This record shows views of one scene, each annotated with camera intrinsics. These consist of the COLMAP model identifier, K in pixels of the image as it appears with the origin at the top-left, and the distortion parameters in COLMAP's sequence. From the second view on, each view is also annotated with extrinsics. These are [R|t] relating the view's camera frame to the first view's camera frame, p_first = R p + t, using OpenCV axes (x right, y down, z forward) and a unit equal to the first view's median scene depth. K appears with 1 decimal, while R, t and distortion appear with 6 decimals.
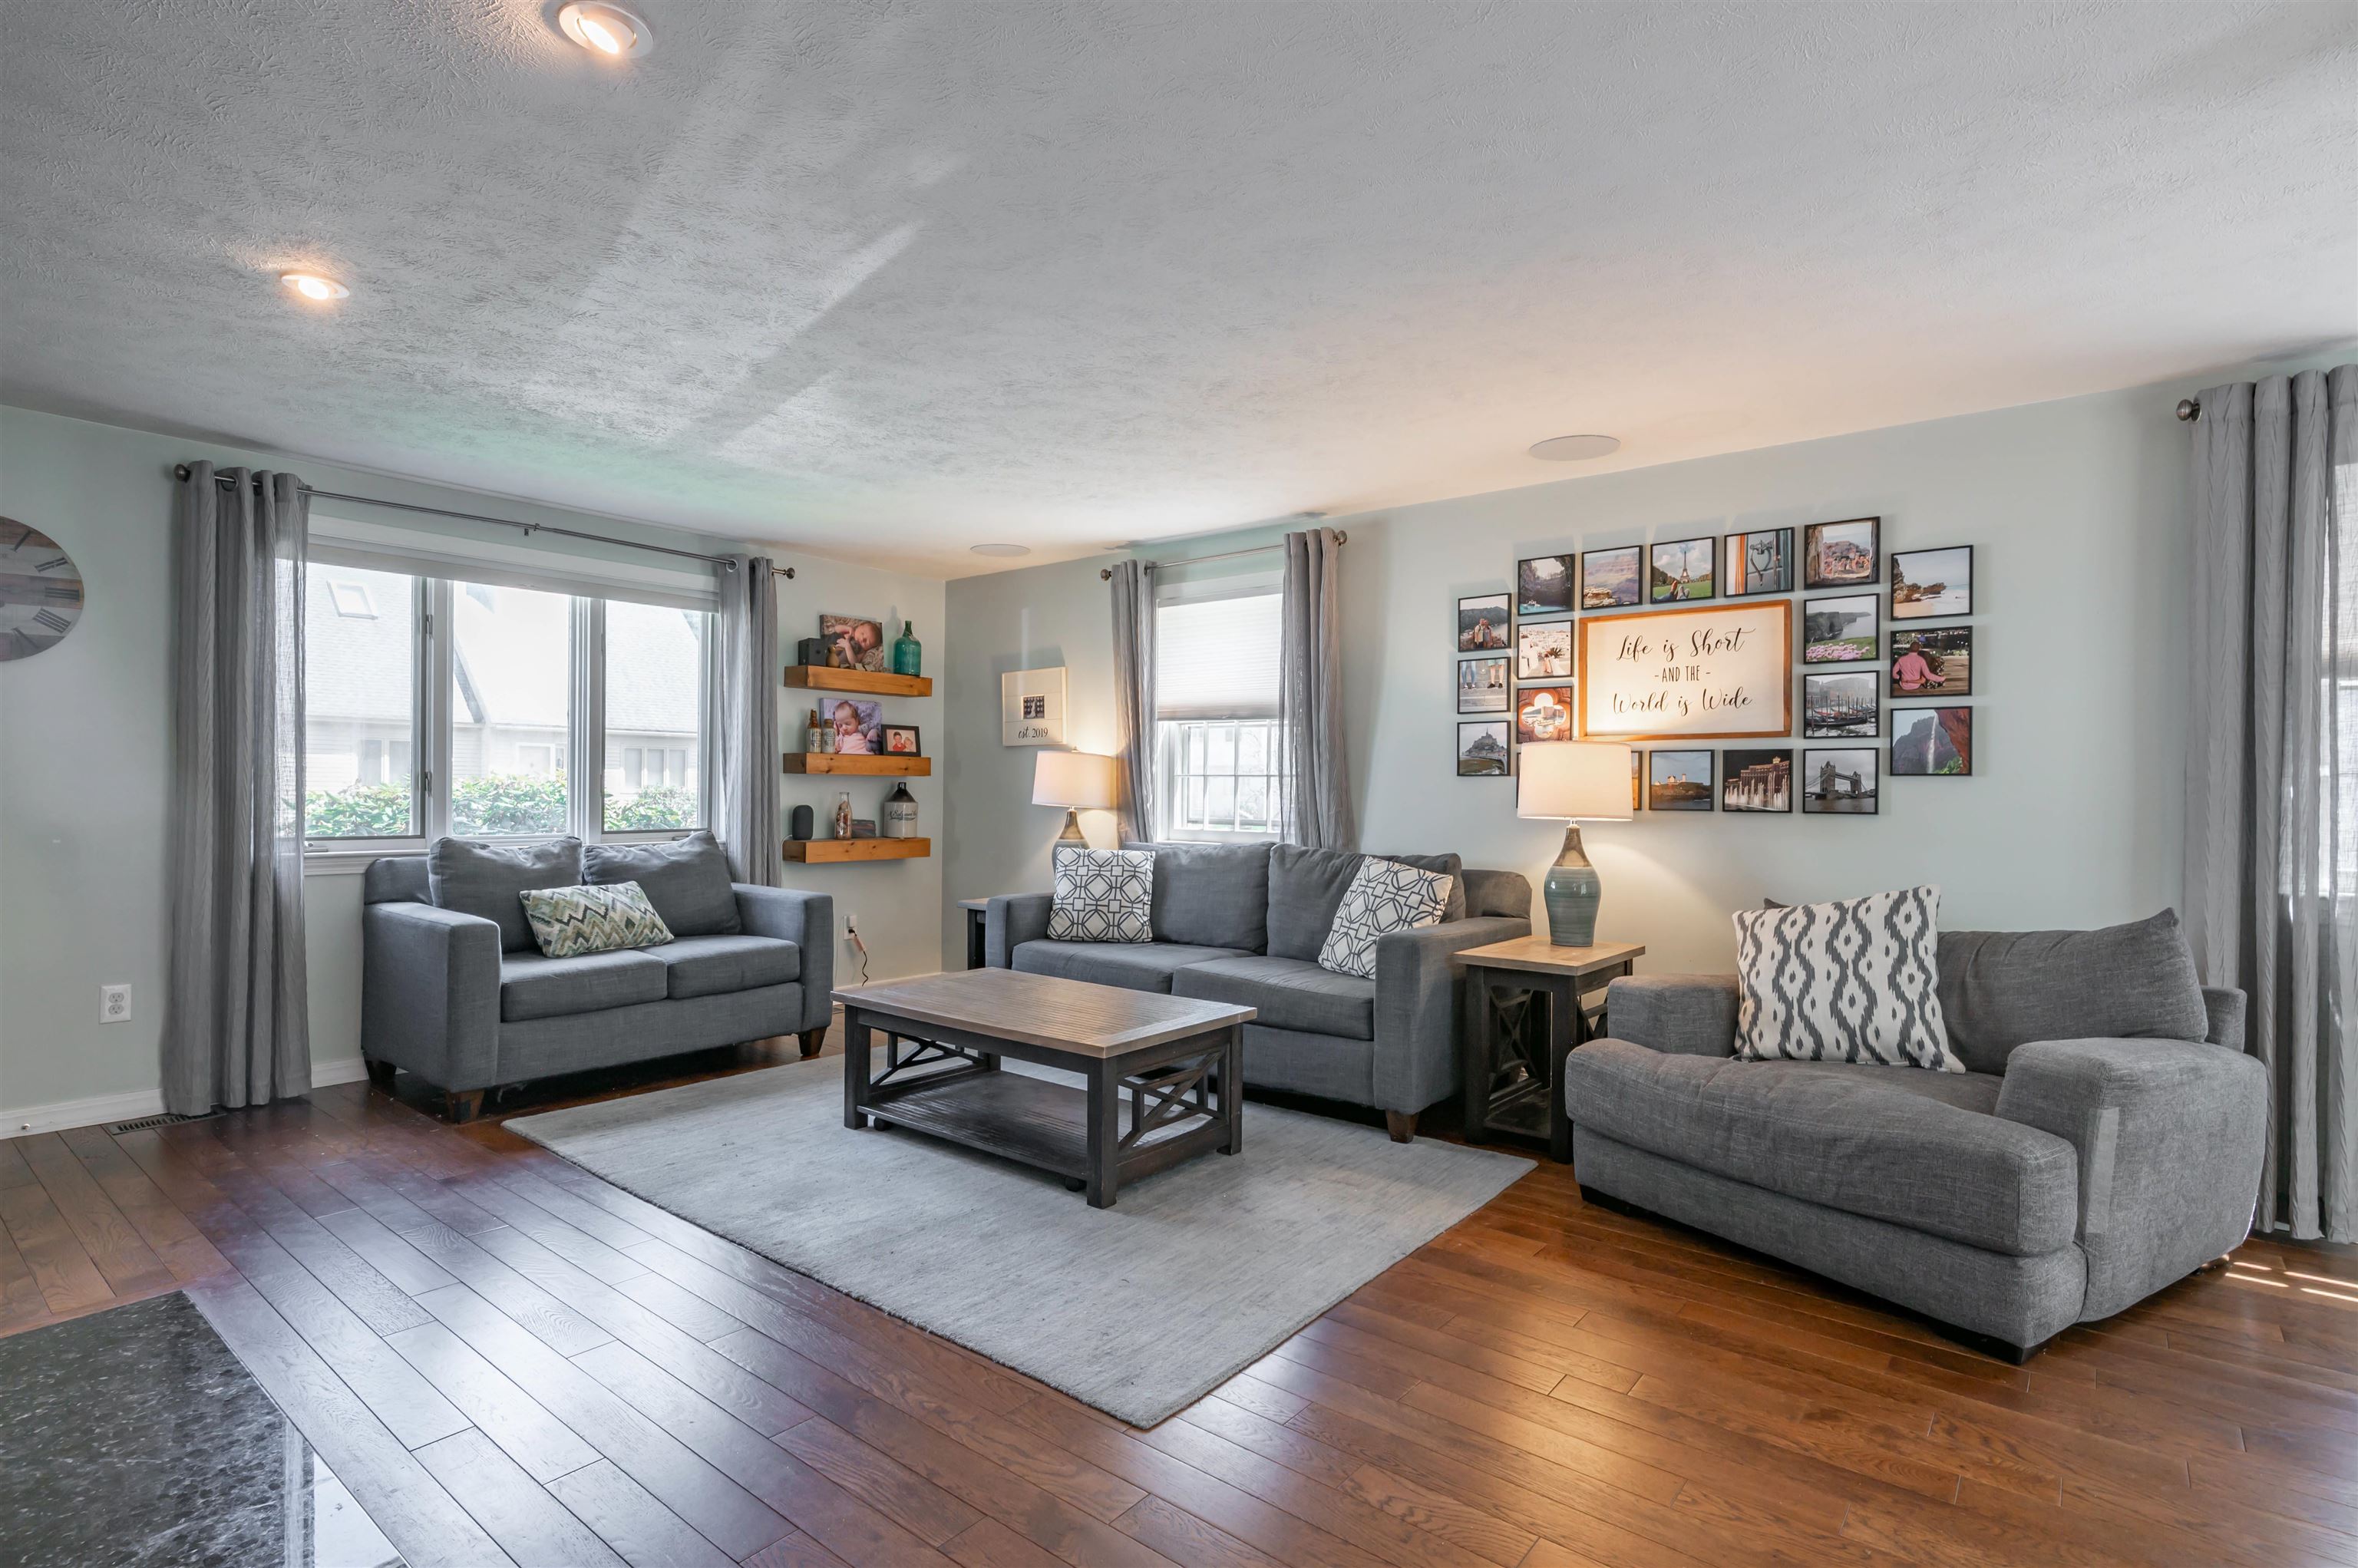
lens RADIAL K [[1132.7, 0, 1205.1], [0, 1132.7, 788.3], [0, 0, 1]] dist [0.004543, 0.001861]
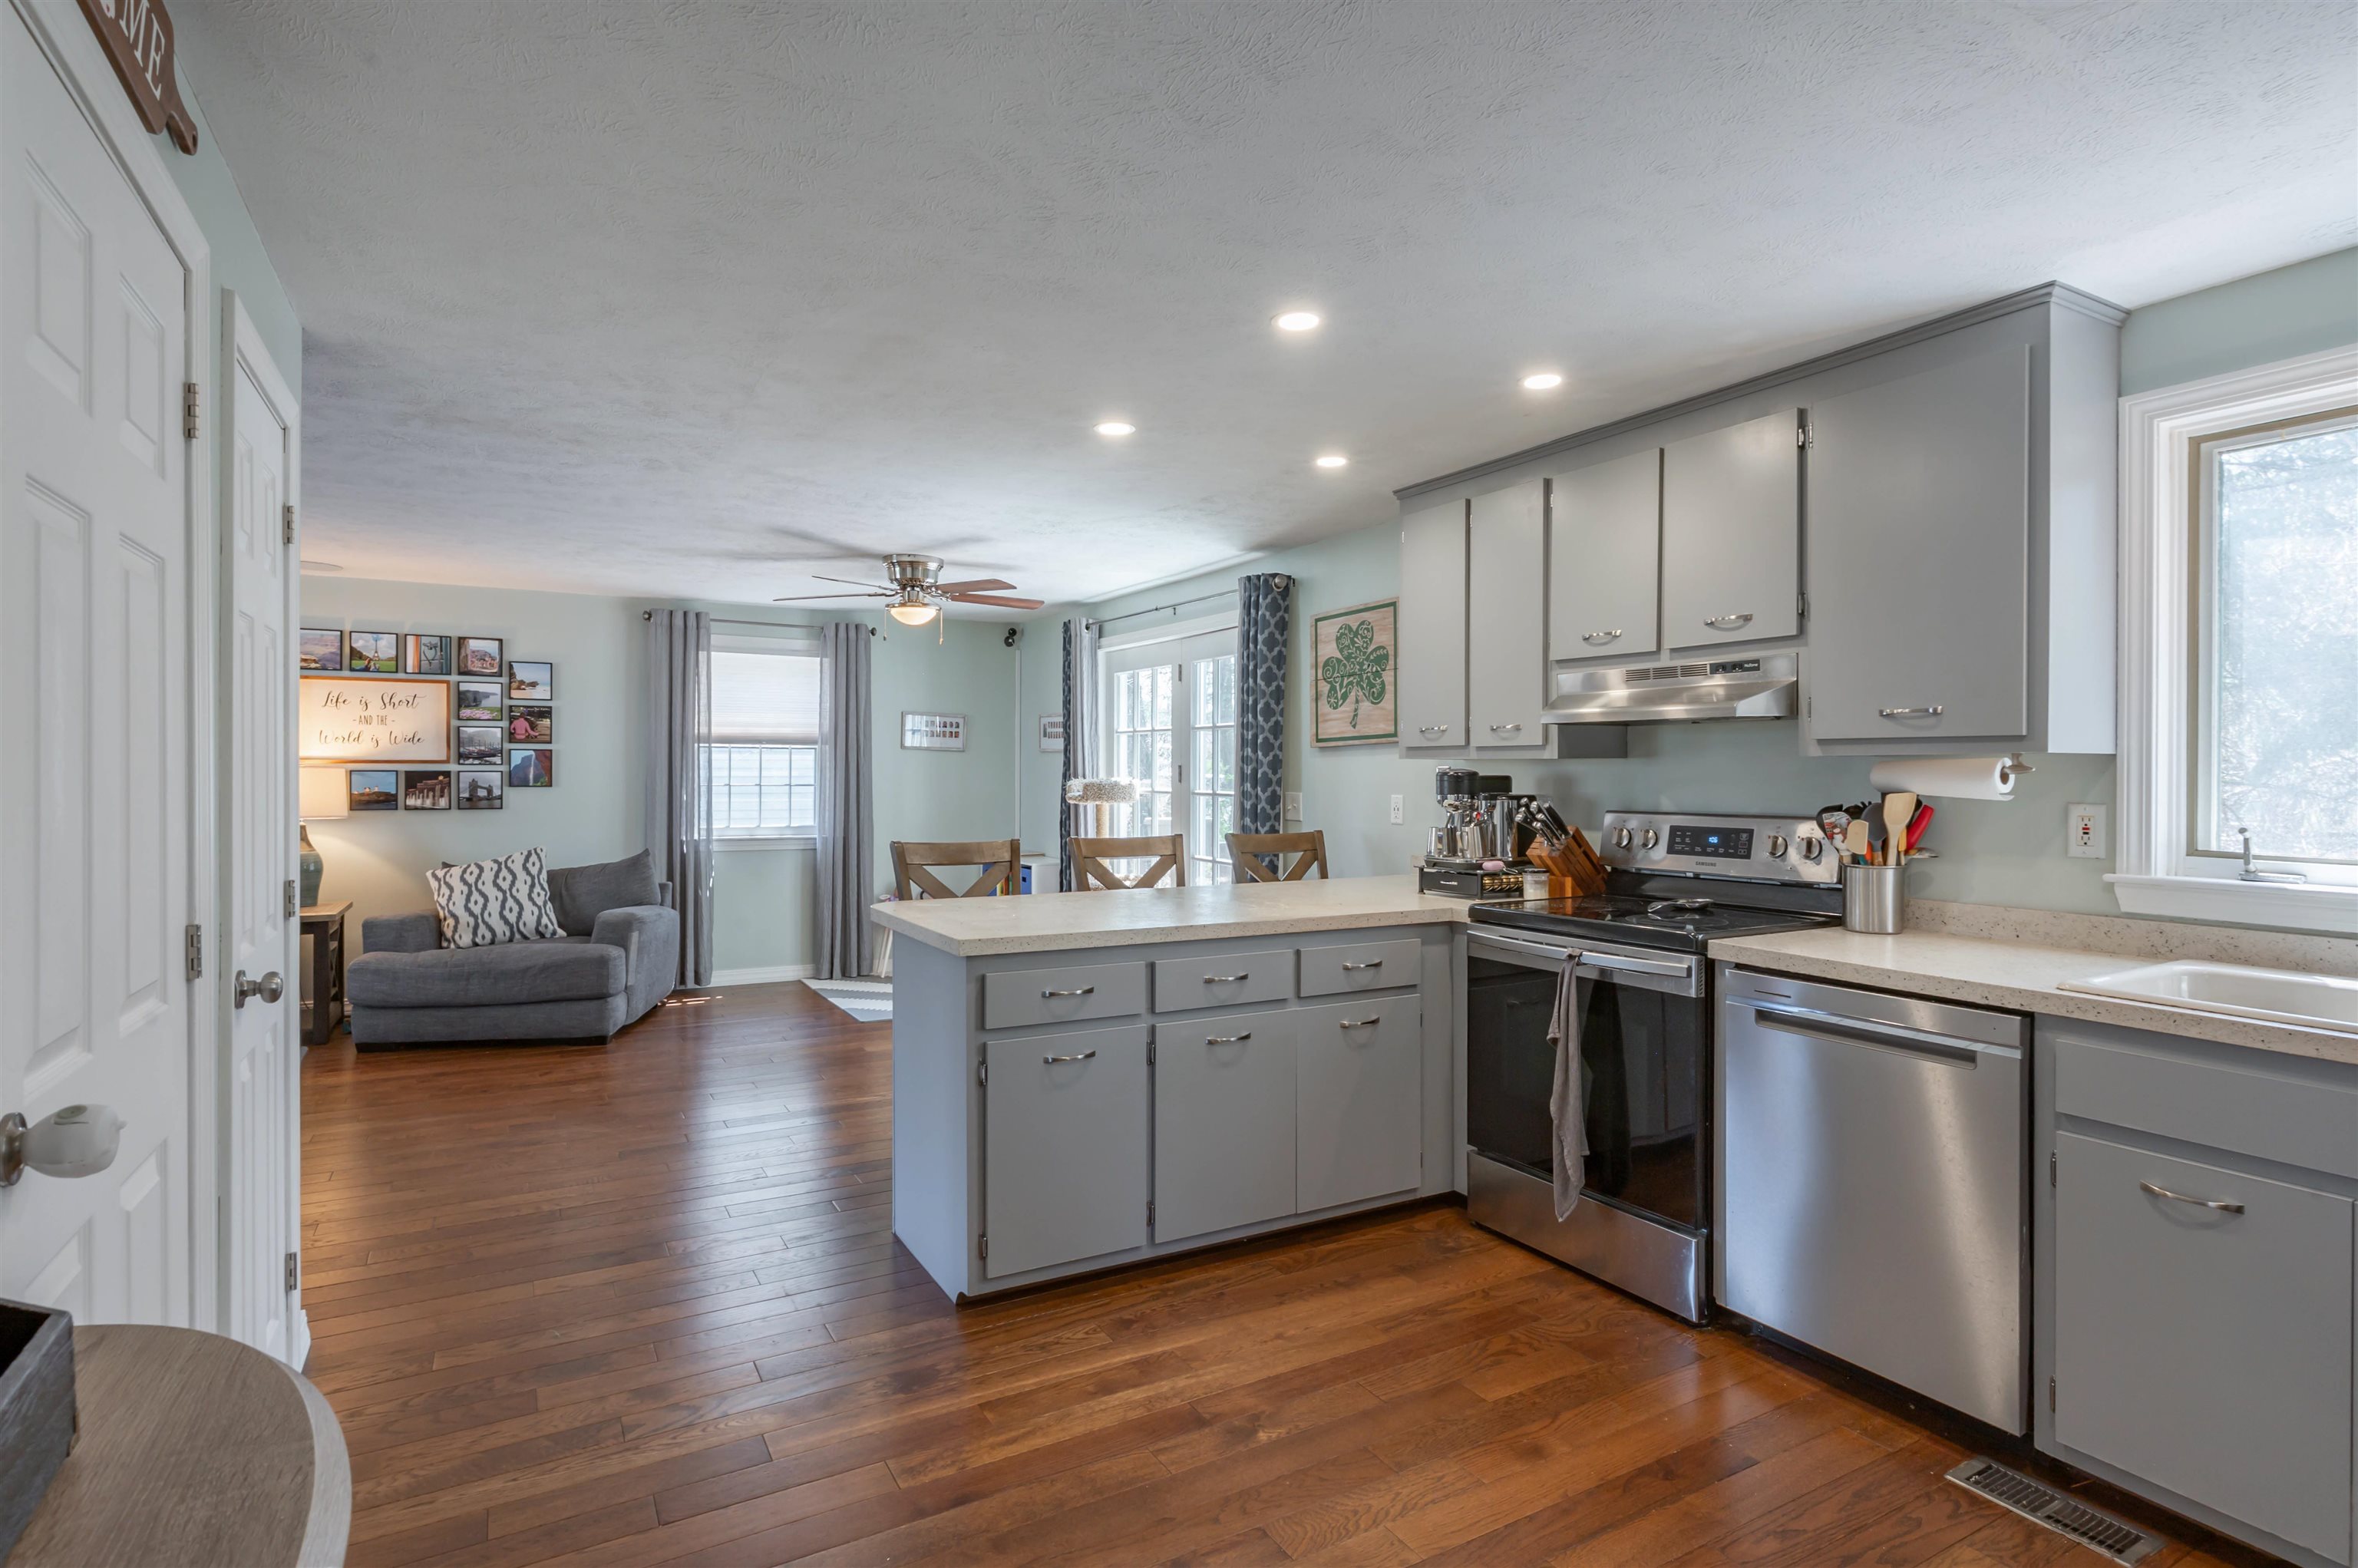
lens RADIAL K [[1196.3, 0, 1183.1], [0, 1196.3, 775.1], [0, 0, 1]] dist [-0.003097, 0.002236]
pose [[0.371403, -0.008794, 0.928430, -0.667584], [-0.000962, 0.999951, 0.009856, -0.044561], [-0.928471, -0.004554, 0.371377, -0.603471]]
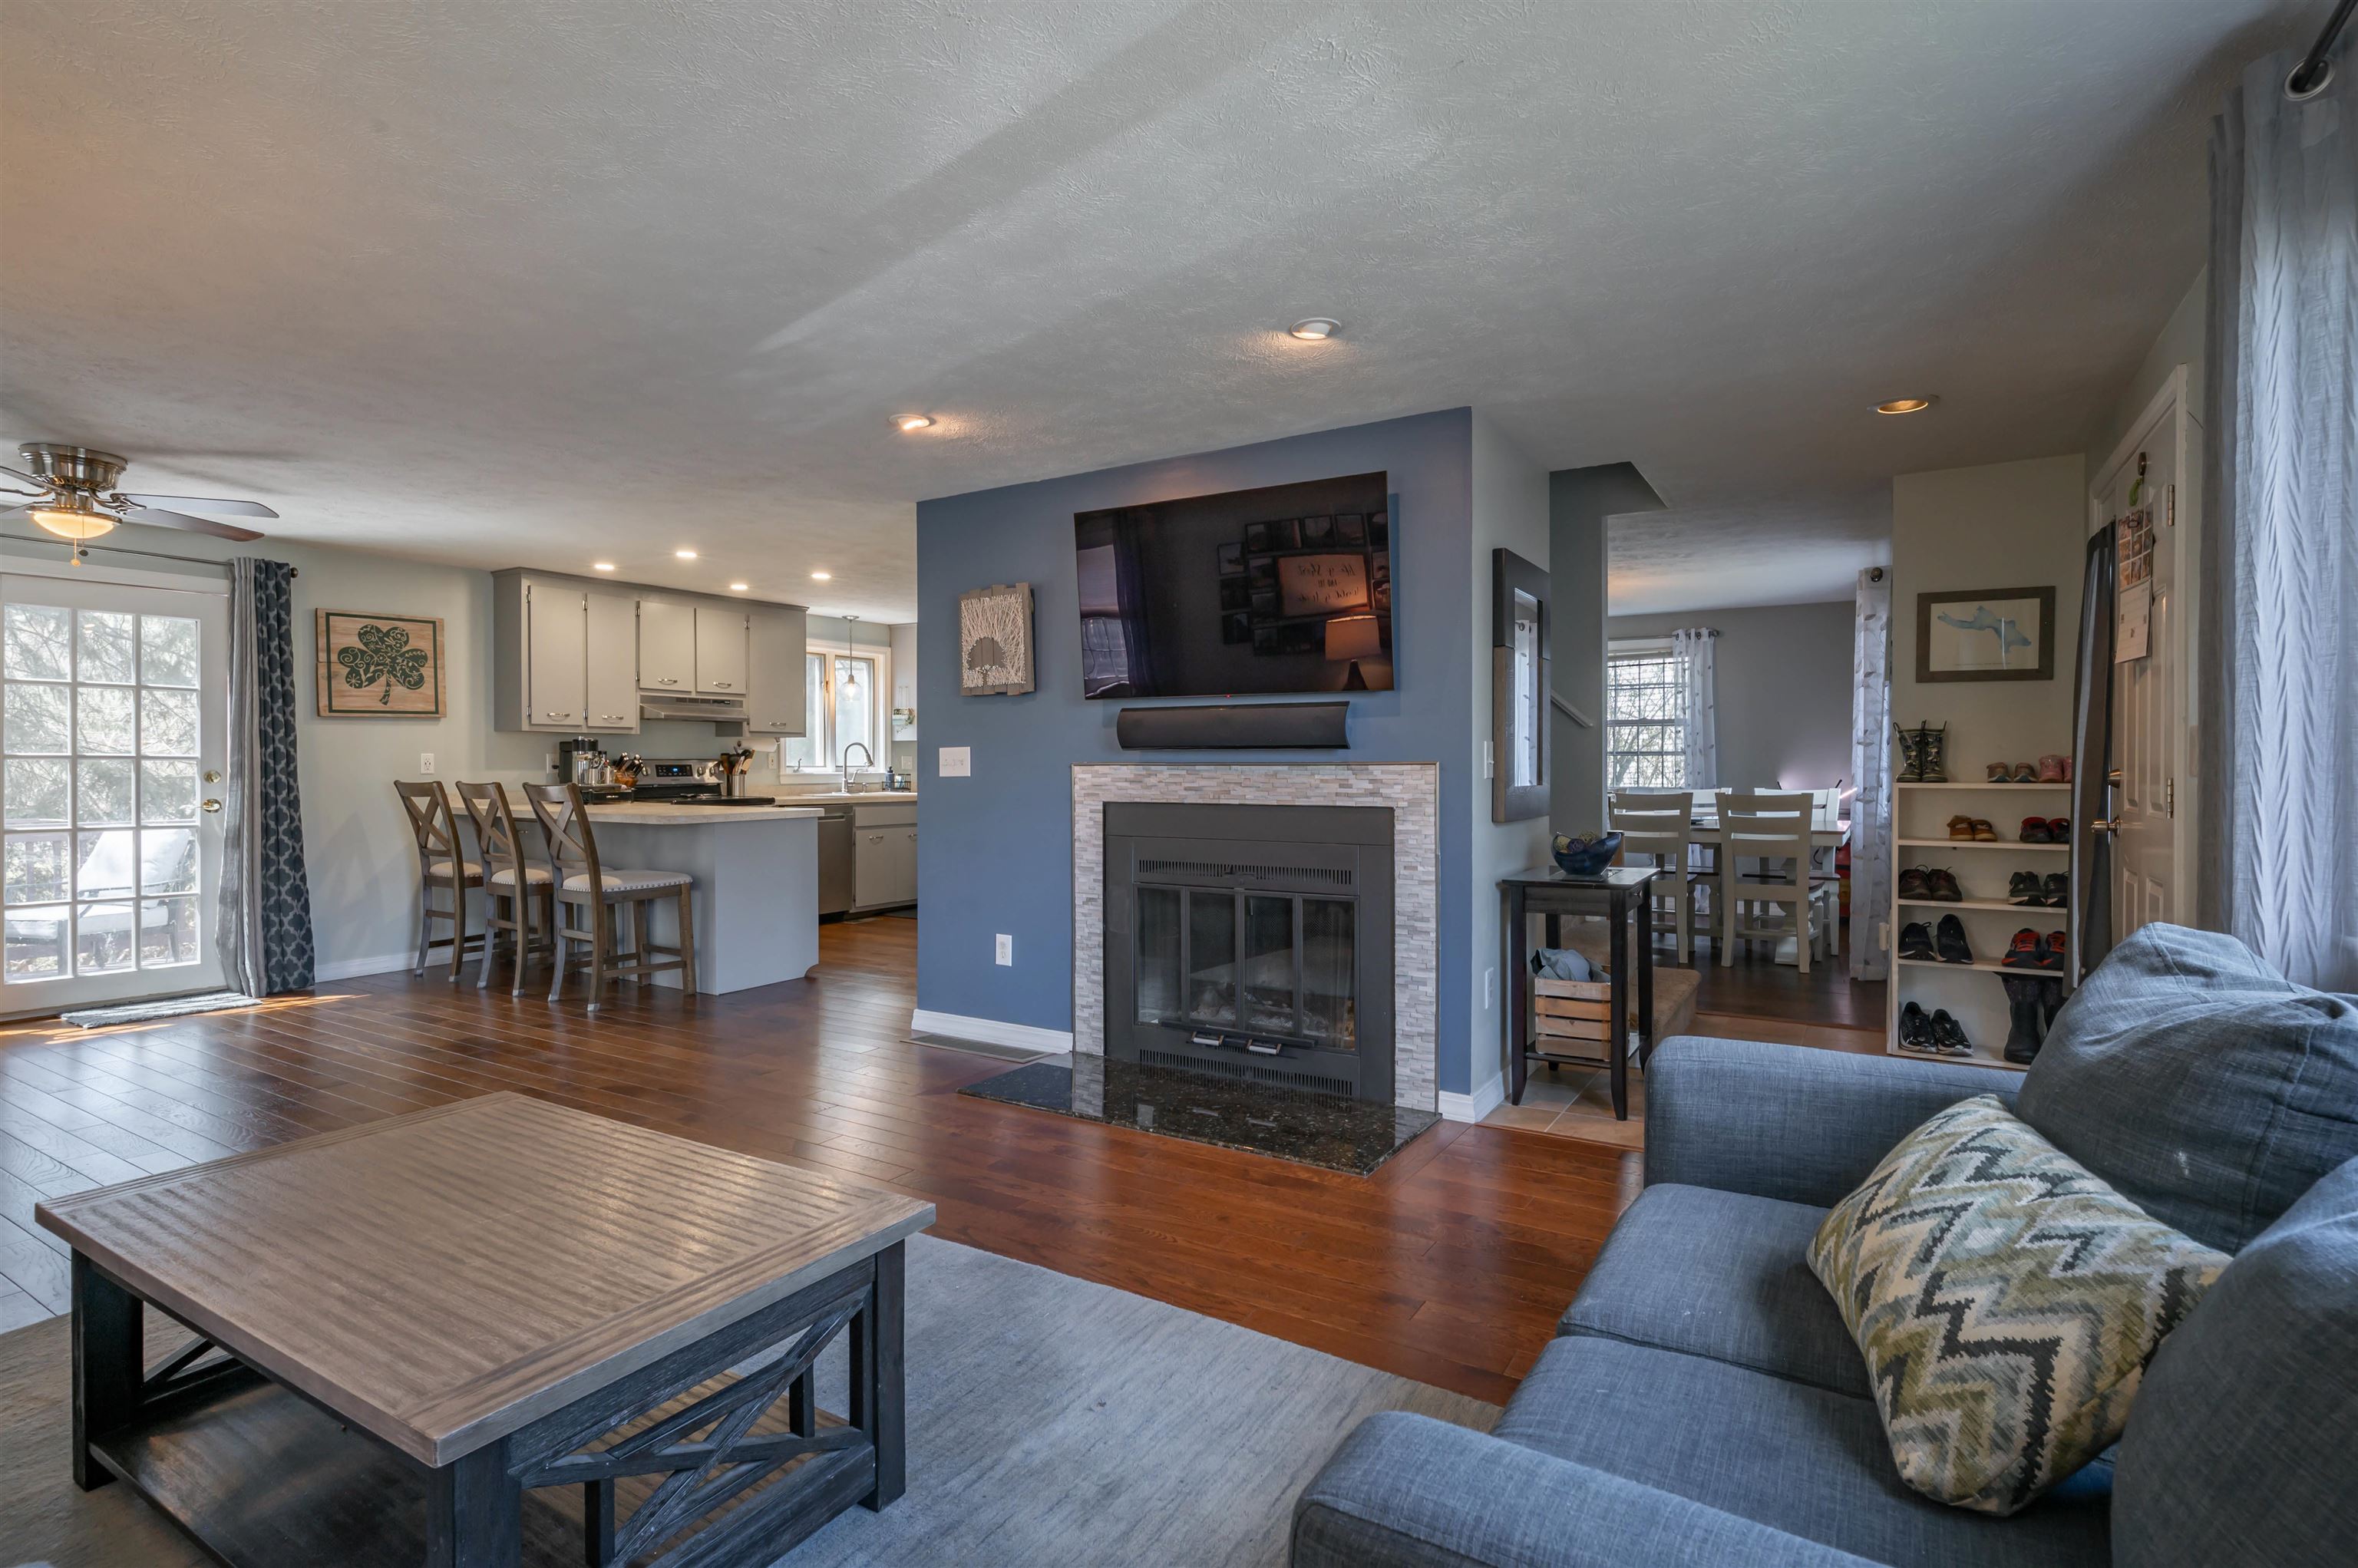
lens RADIAL K [[1123.9, 0, 1178.7], [0, 1123.9, 776.3], [0, 0, 1]] dist [-0.003240, 0.006509]
pose [[-0.993078, -0.004742, -0.117359, -0.355388], [-0.006094, 0.999919, 0.011158, -0.004098], [0.117296, 0.011796, -0.993027, 1.449211]]
